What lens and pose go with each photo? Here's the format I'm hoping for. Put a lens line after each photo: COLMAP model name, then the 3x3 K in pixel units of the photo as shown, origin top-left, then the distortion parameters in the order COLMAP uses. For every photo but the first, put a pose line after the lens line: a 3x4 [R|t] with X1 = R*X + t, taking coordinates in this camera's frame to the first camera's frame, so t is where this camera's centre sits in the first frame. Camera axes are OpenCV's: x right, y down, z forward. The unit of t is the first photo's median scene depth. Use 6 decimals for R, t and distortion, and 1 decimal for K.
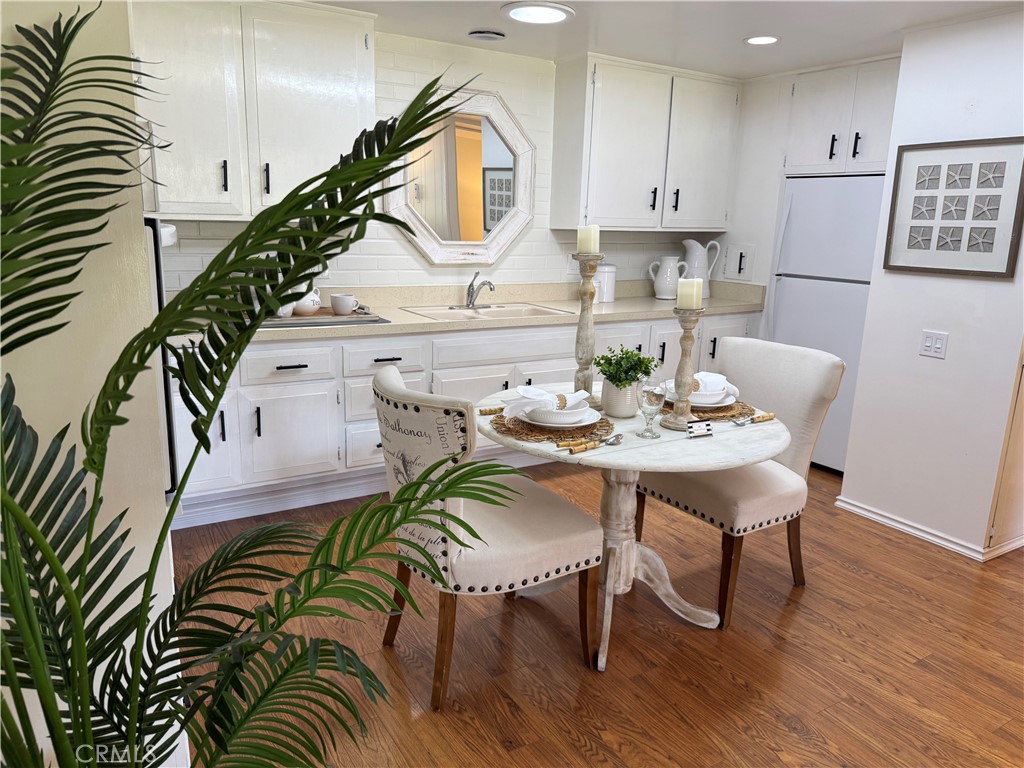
lens RADIAL K [[721.6, 0, 512.2], [0, 721.6, 386.1], [0, 0, 1]] dist [0.112832, -0.168420]
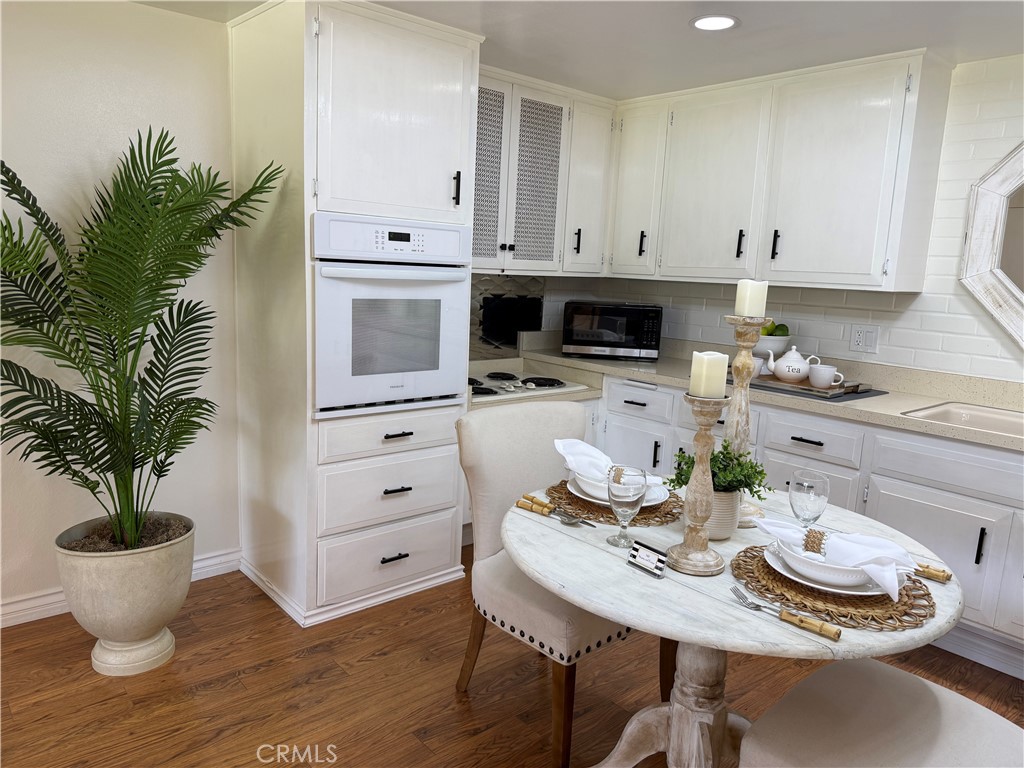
lens RADIAL K [[722.0, 0, 502.6], [0, 722.0, 386.9], [0, 0, 1]] dist [0.104695, -0.173809]
pose [[0.160164, 0.145856, -0.976255, 0.637766], [-0.260589, 0.960183, 0.100703, -0.096065], [0.952072, 0.238272, 0.191795, 0.491369]]
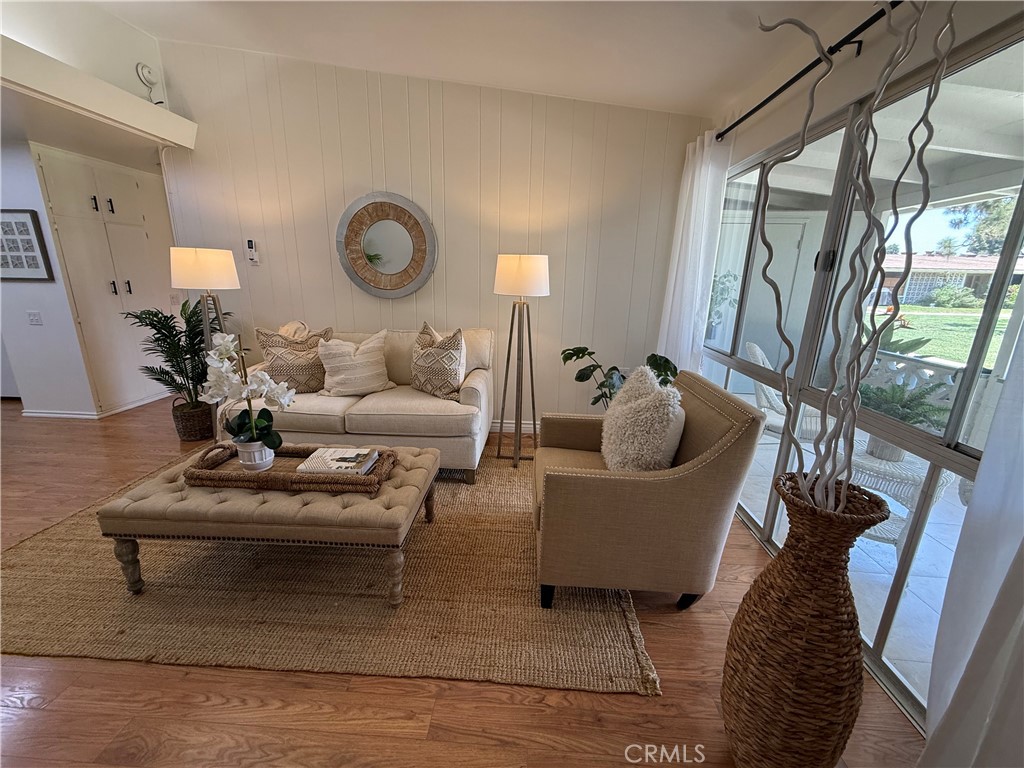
lens RADIAL K [[410.9, 0, 511.5], [0, 410.9, 384.5], [0, 0, 1]] dist [-0.000440, 0.000246]
pose [[0.567302, -0.221782, 0.793083, 0.406118], [0.177769, 0.973327, 0.145027, 0.182556], [-0.804094, 0.058711, 0.591597, -0.644685]]
